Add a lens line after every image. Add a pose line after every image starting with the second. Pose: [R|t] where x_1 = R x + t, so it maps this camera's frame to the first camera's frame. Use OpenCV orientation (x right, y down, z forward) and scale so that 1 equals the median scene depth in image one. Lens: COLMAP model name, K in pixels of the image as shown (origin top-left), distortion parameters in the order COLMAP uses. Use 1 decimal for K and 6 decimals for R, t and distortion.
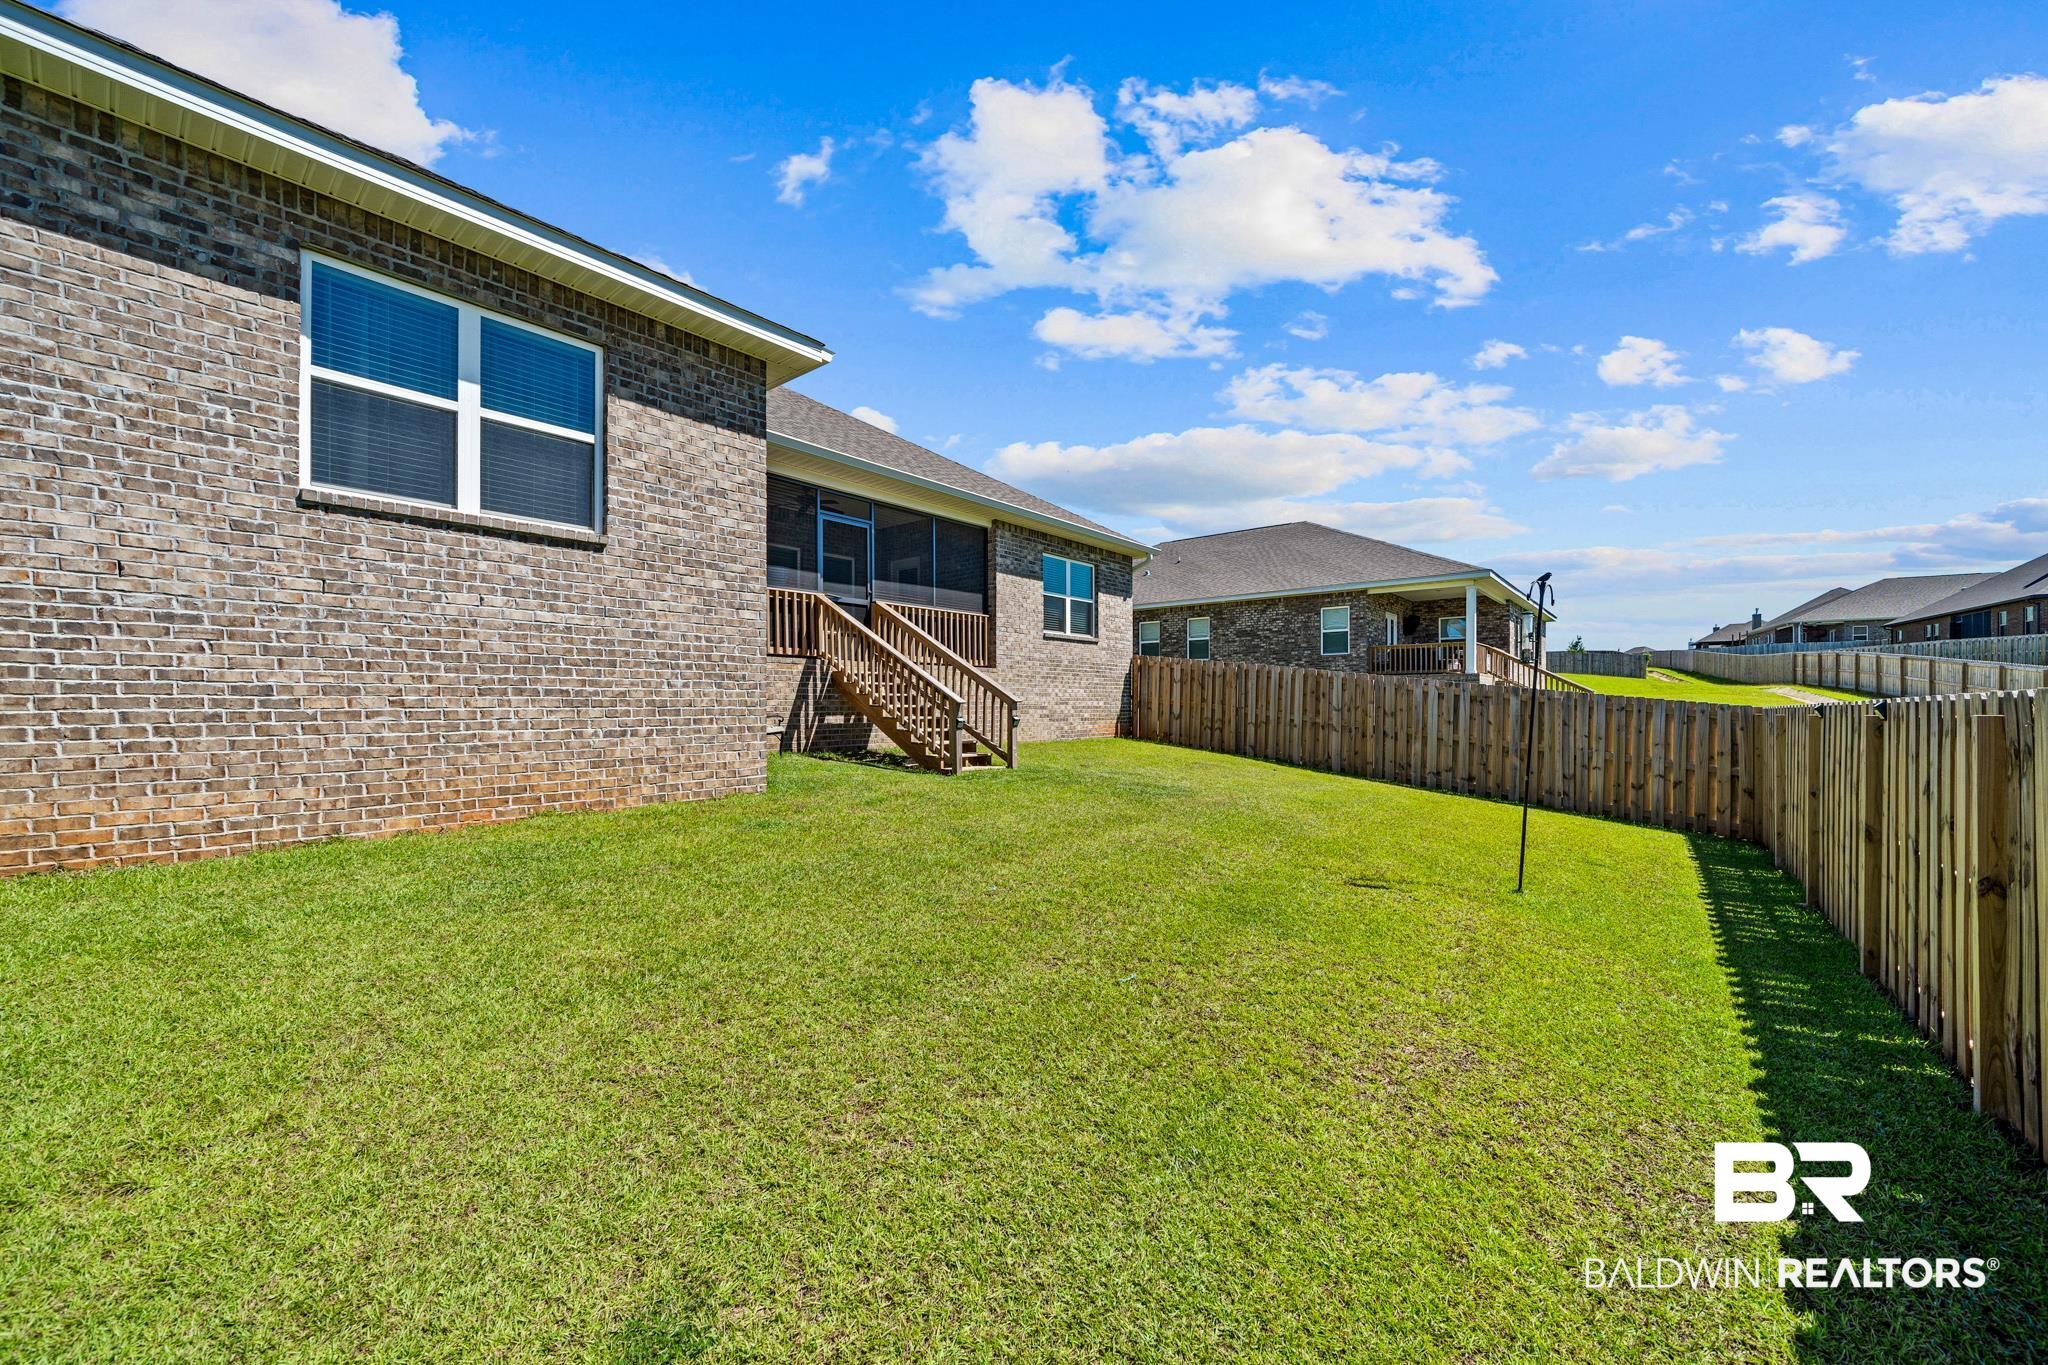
lens RADIAL K [[797.7, 0, 1020.9], [0, 797.7, 690.6], [0, 0, 1]] dist [-0.002244, -0.000111]
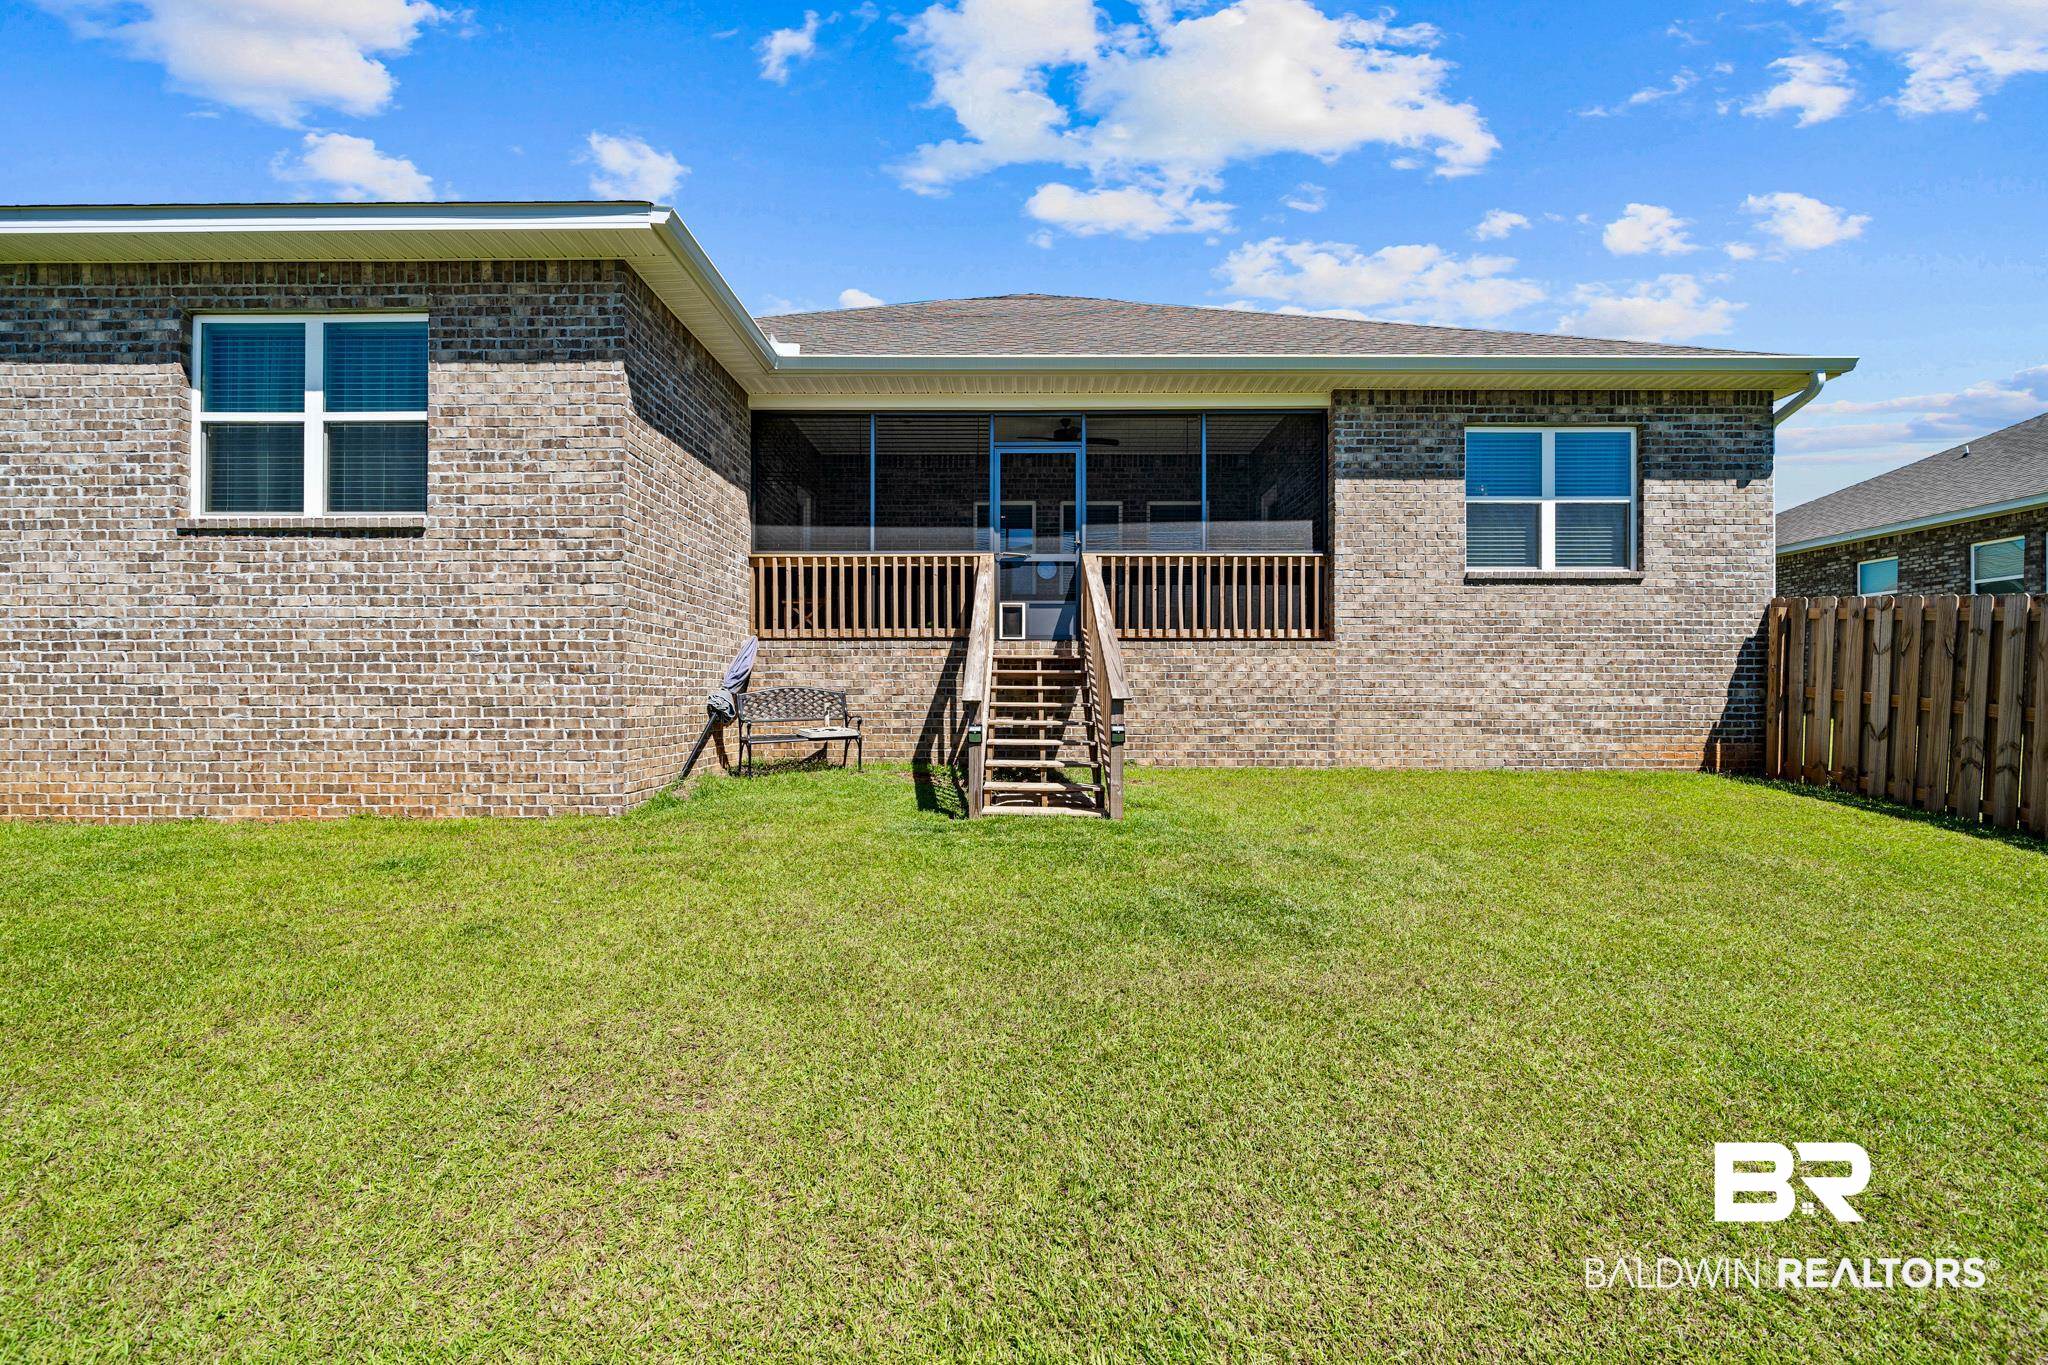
lens RADIAL K [[797.7, 0, 1020.9], [0, 797.7, 690.6], [0, 0, 1]] dist [-0.002244, -0.000111]
pose [[0.624083, -0.004686, -0.781344, 0.627398], [0.011787, 0.999925, 0.003417, 0.008653], [0.781269, -0.011342, 0.624091, 0.977528]]
